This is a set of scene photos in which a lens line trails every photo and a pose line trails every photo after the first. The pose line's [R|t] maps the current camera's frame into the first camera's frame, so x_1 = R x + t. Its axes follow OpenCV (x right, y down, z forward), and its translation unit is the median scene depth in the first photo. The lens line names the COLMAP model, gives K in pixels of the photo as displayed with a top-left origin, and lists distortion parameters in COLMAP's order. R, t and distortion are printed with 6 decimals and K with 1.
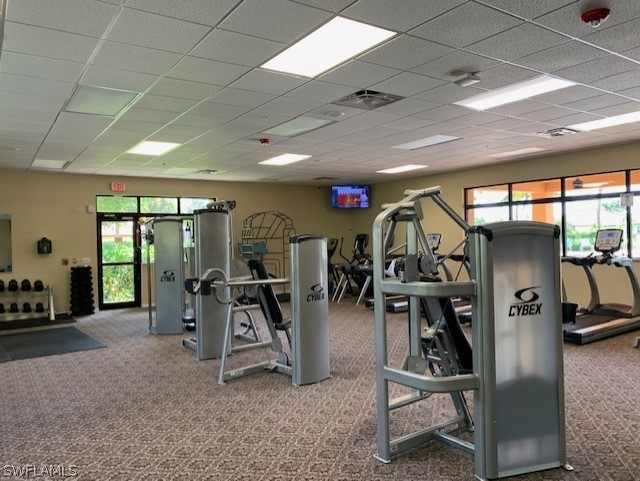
lens RADIAL K [[489.0, 0, 319.5], [0, 489.0, 236.6], [0, 0, 1]] dist [0.007017, -0.008920]
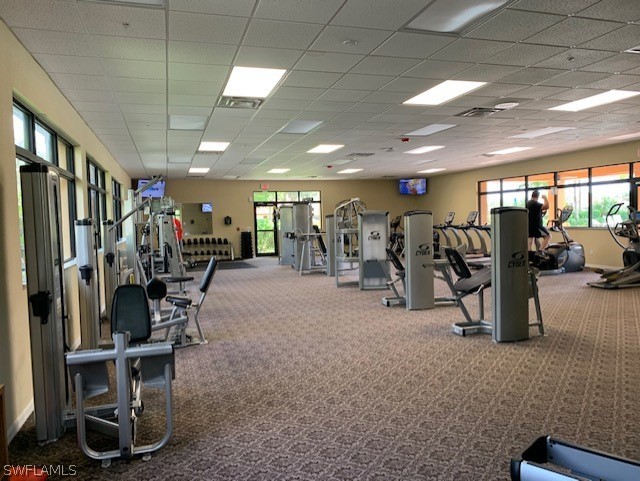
lens RADIAL K [[489.0, 0, 319.5], [0, 489.0, 236.6], [0, 0, 1]] dist [0.007017, -0.008920]
pose [[0.955574, 0.008069, -0.294641, 0.297375], [0.006021, 0.998882, 0.046882, -0.003788], [0.294690, -0.046573, 0.954457, -0.631049]]
